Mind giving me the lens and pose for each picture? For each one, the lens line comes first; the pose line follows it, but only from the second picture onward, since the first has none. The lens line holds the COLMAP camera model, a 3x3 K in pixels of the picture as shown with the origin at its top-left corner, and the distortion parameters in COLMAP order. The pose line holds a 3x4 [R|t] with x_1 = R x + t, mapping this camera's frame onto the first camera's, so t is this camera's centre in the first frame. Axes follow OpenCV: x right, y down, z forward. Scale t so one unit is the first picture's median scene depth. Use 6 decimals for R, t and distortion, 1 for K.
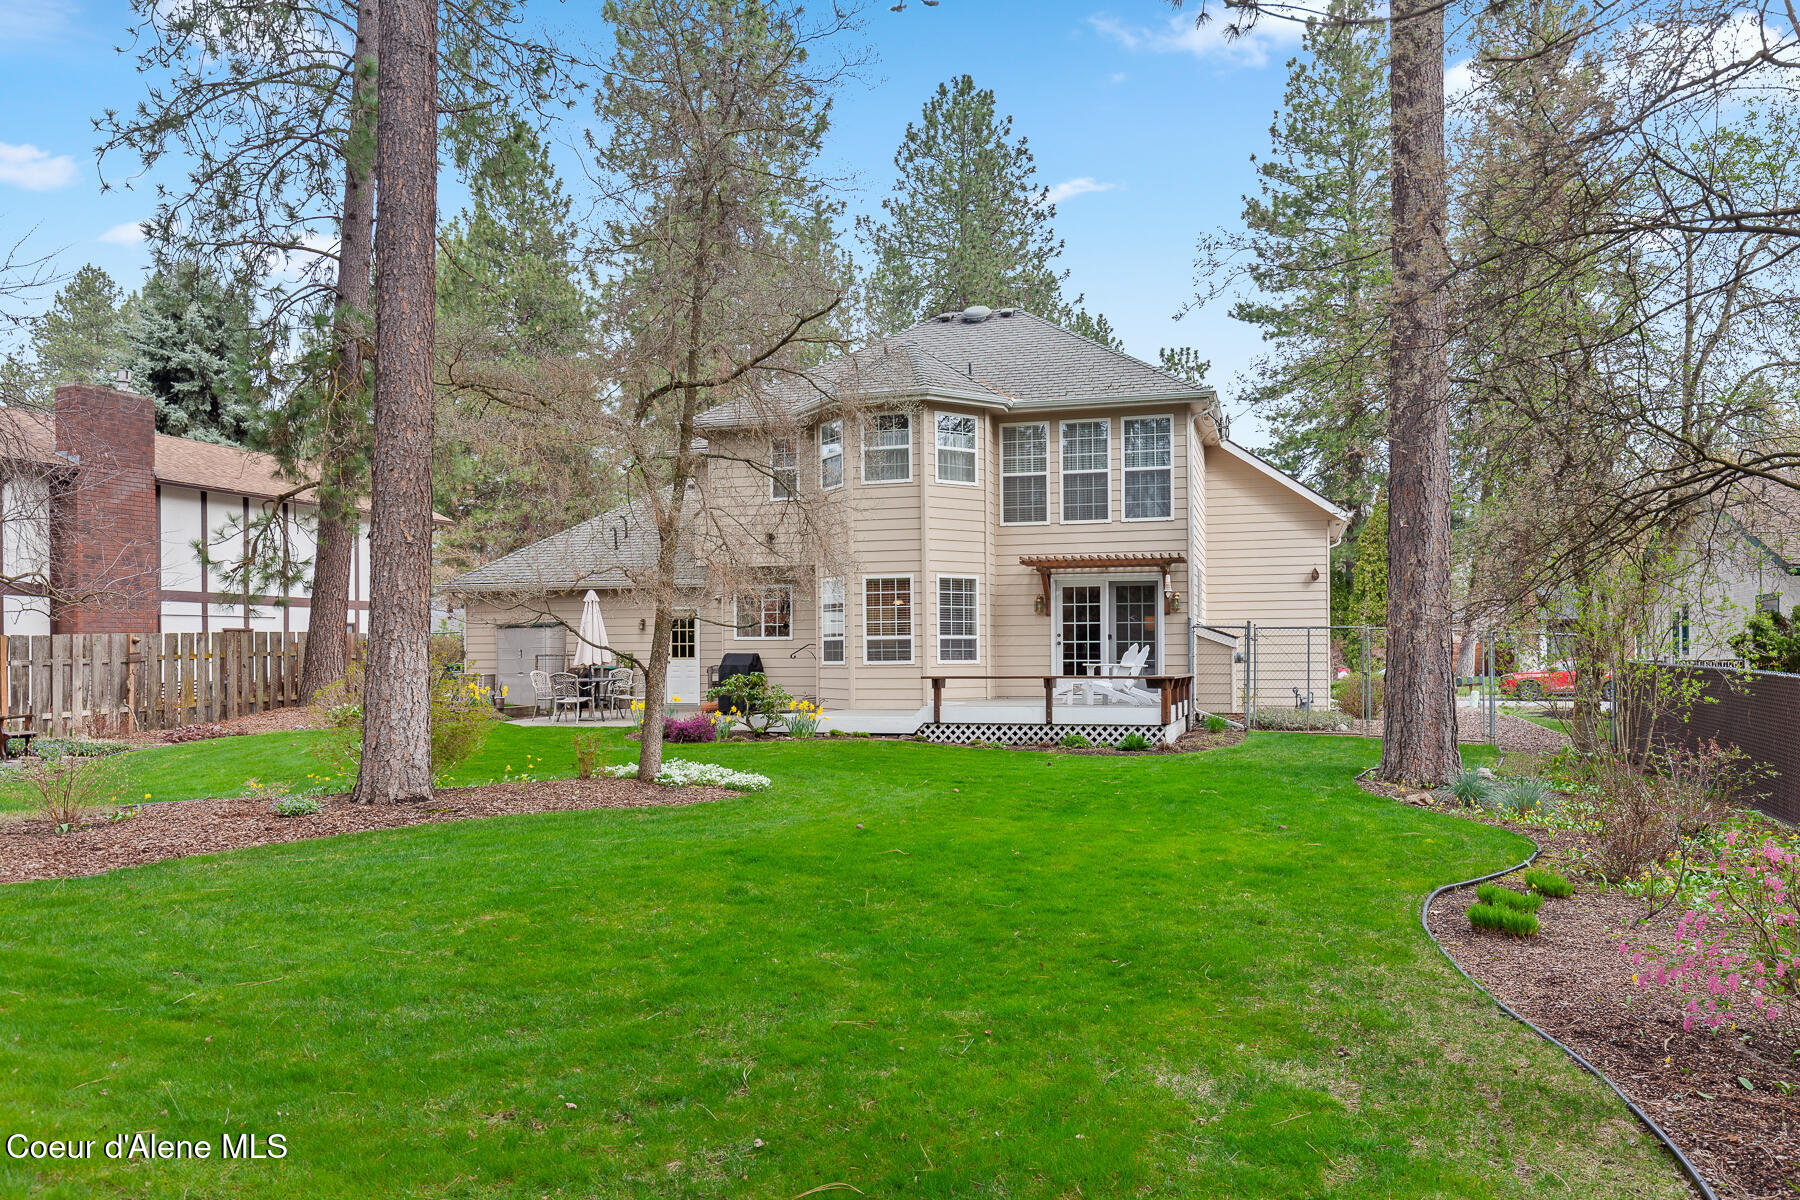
lens RADIAL K [[1353.0, 0, 902.5], [0, 1353.0, 600.2], [0, 0, 1]] dist [-0.016213, -0.001495]
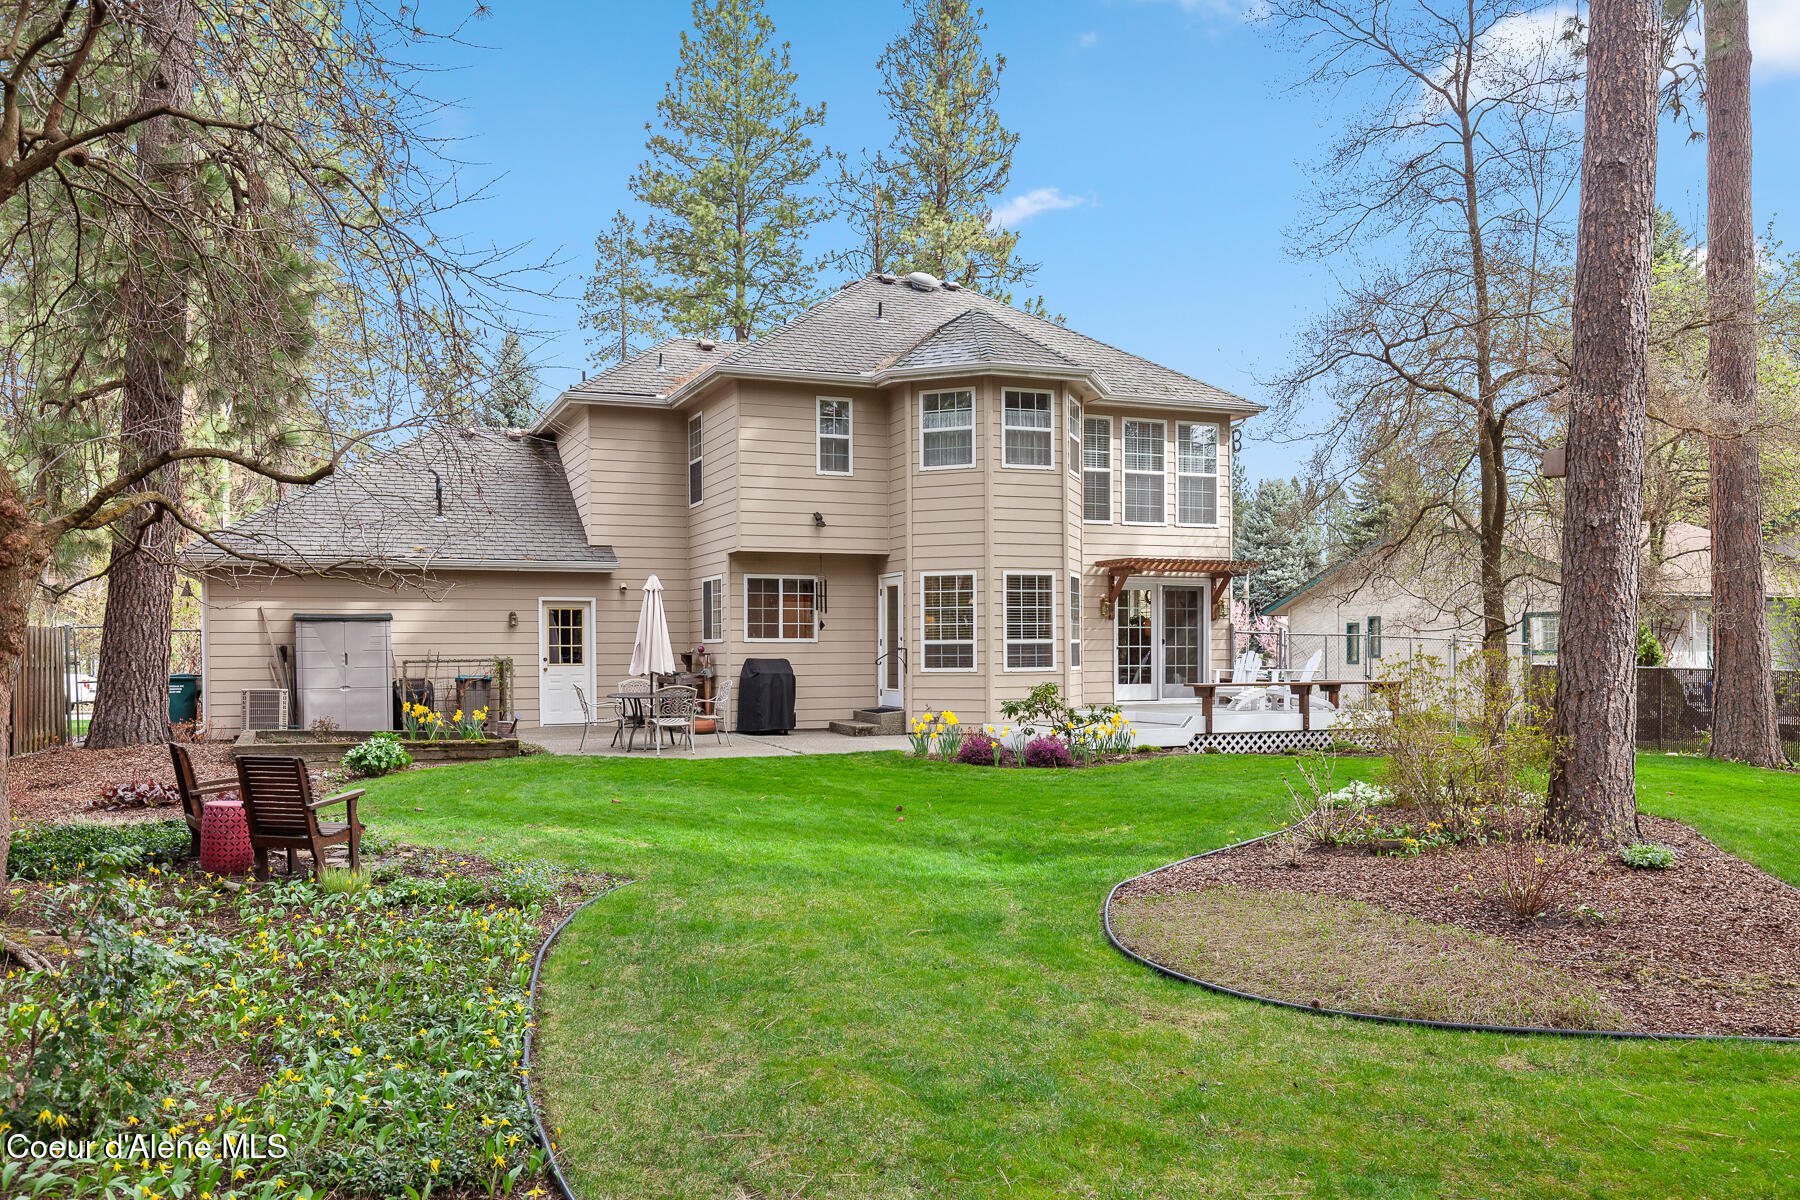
lens RADIAL K [[1435.8, 0, 896.3], [0, 1435.8, 609.6], [0, 0, 1]] dist [0.008231, 0.001733]
pose [[0.769340, 0.019479, 0.638542, -0.659829], [-0.025964, 0.999663, 0.000788, 0.007744], [-0.638311, -0.017186, 0.769586, 0.313770]]
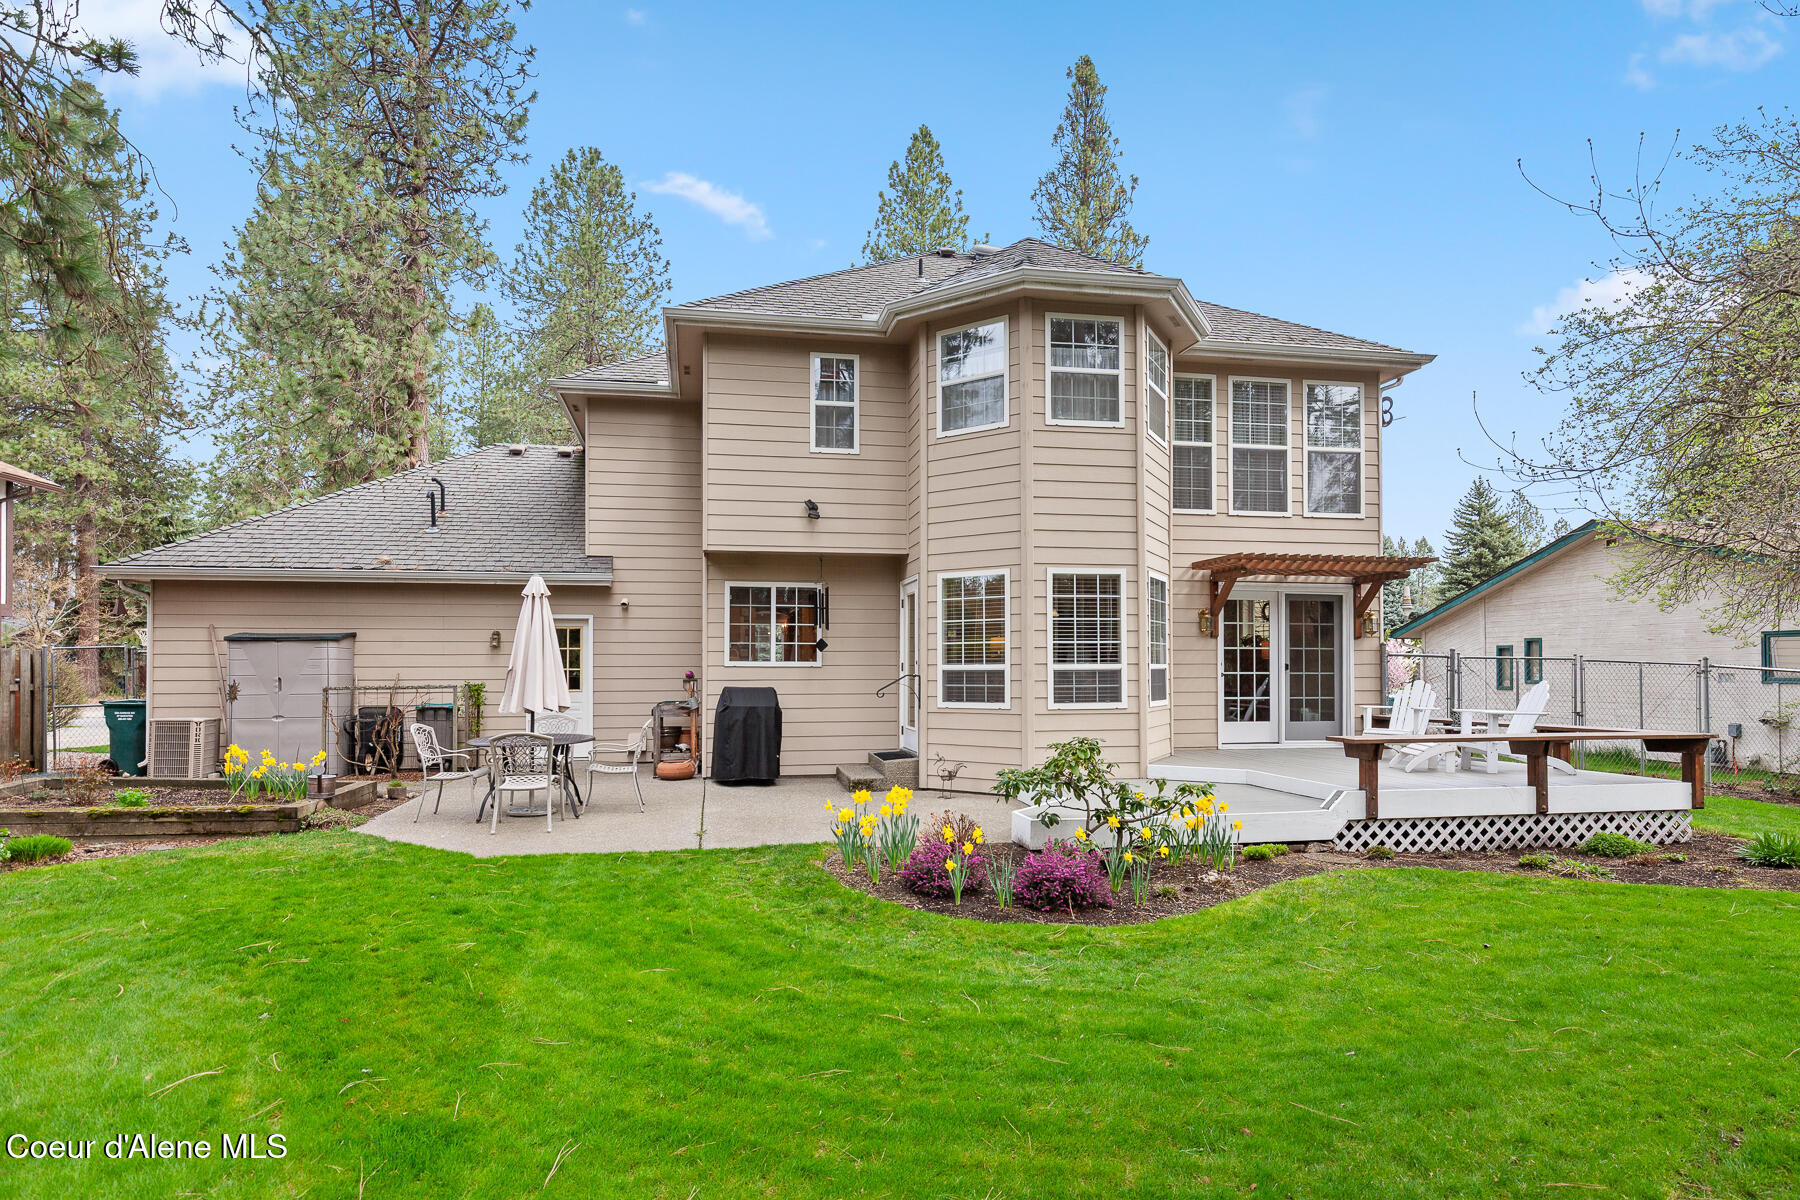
lens RADIAL K [[947.6, 0, 860.0], [0, 947.6, 641.4], [0, 0, 1]] dist [0.002726, -0.000056]
pose [[0.895706, 0.016943, 0.444325, -0.294854], [-0.022369, 0.999725, 0.006970, 0.014220], [-0.444085, -0.016182, 0.895839, 0.622584]]
